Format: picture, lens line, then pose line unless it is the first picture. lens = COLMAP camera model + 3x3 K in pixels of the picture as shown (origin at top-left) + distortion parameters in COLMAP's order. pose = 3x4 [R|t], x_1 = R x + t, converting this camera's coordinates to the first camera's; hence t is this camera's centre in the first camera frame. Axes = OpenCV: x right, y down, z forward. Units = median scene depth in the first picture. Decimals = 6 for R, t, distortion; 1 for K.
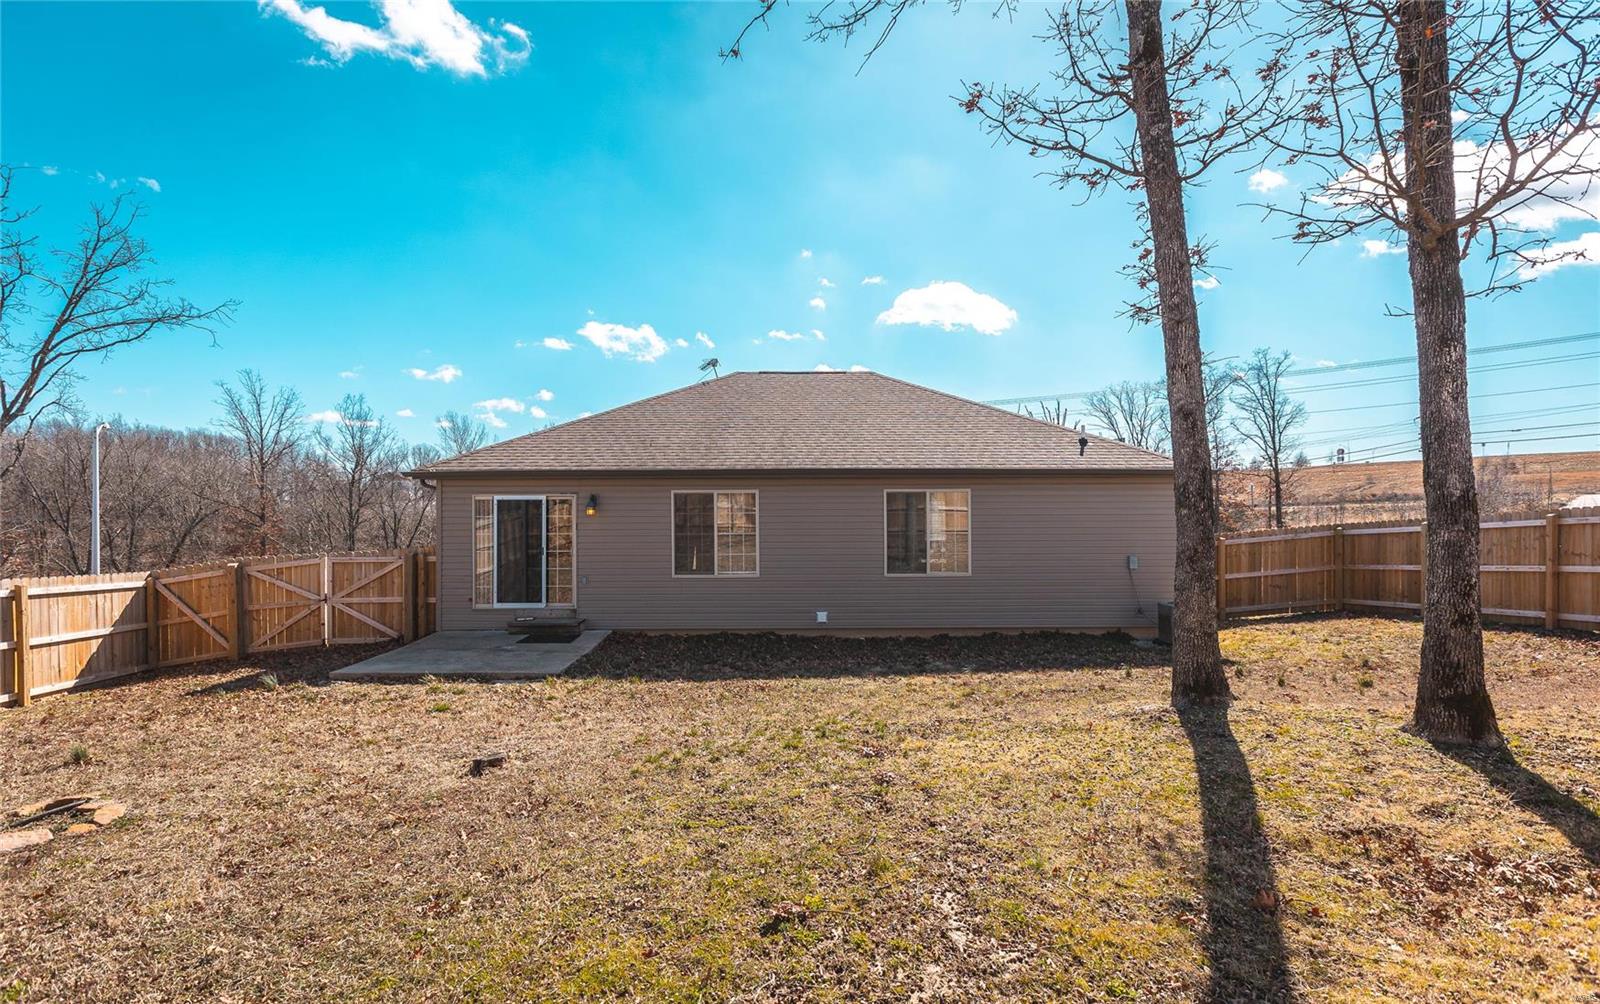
lens RADIAL K [[718.6, 0, 804.9], [0, 718.6, 501.3], [0, 0, 1]] dist [0.003261, -0.000941]
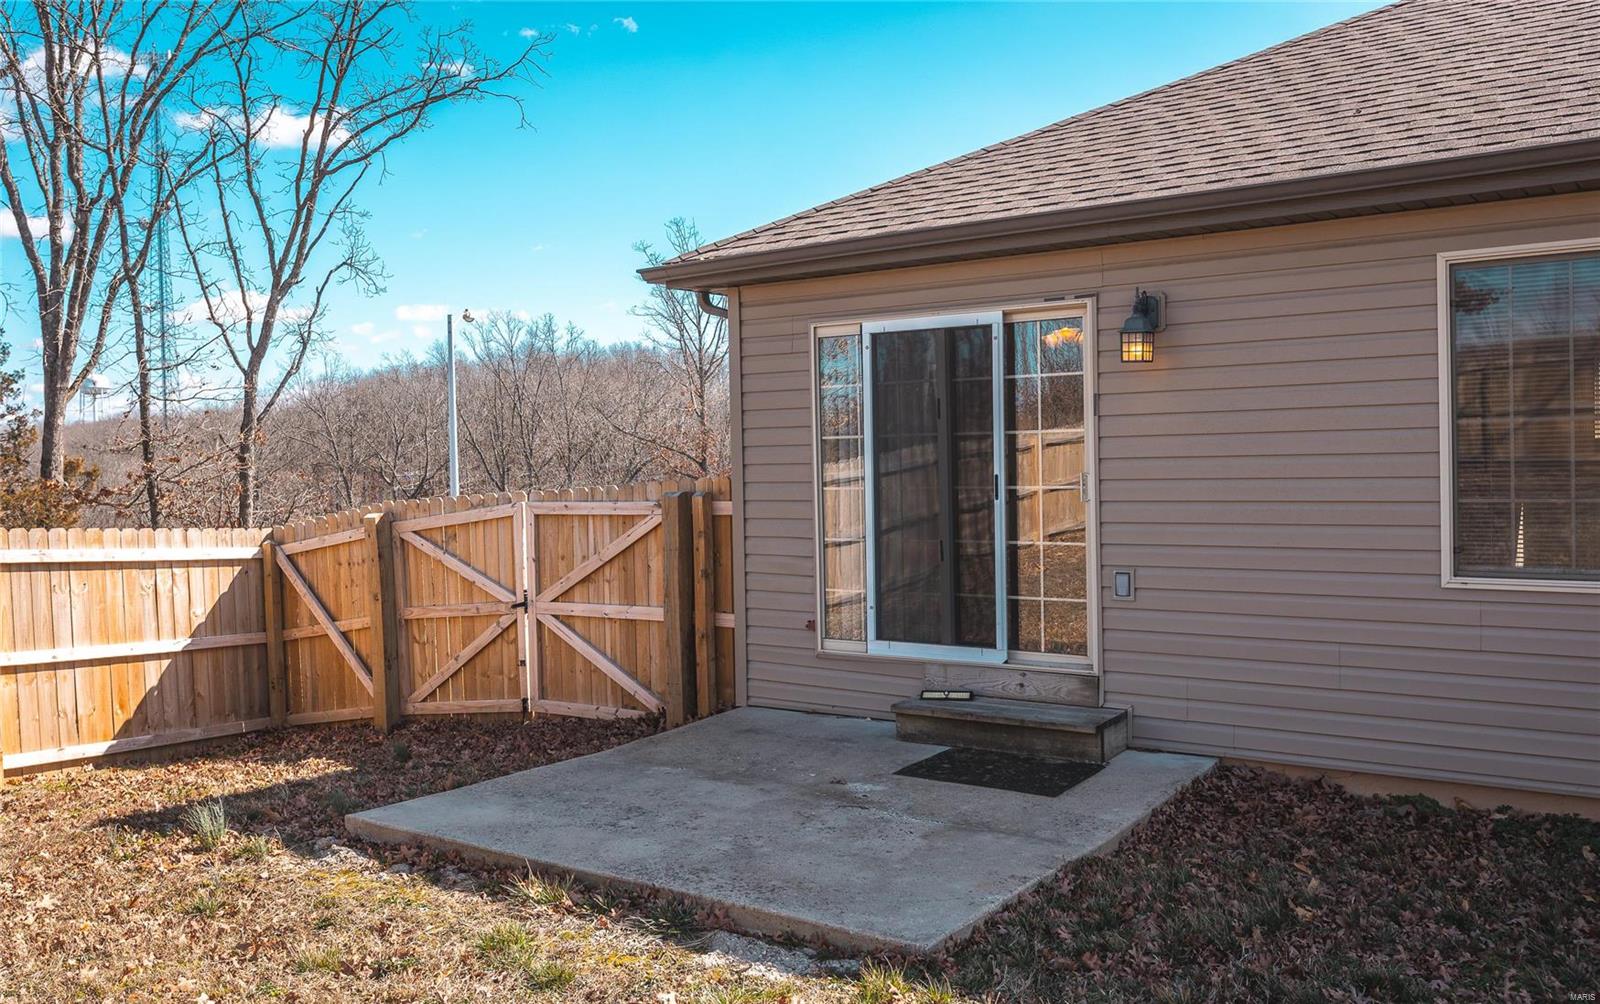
lens RADIAL K [[1319.3, 0, 800.0], [0, 1319.3, 489.9], [0, 0, 1]] dist [-0.012999, 0.007993]
pose [[0.802049, -0.001438, -0.597257, -0.088226], [0.020022, 0.999500, 0.024480, 0.055869], [0.596923, -0.031592, 0.801676, 0.490436]]
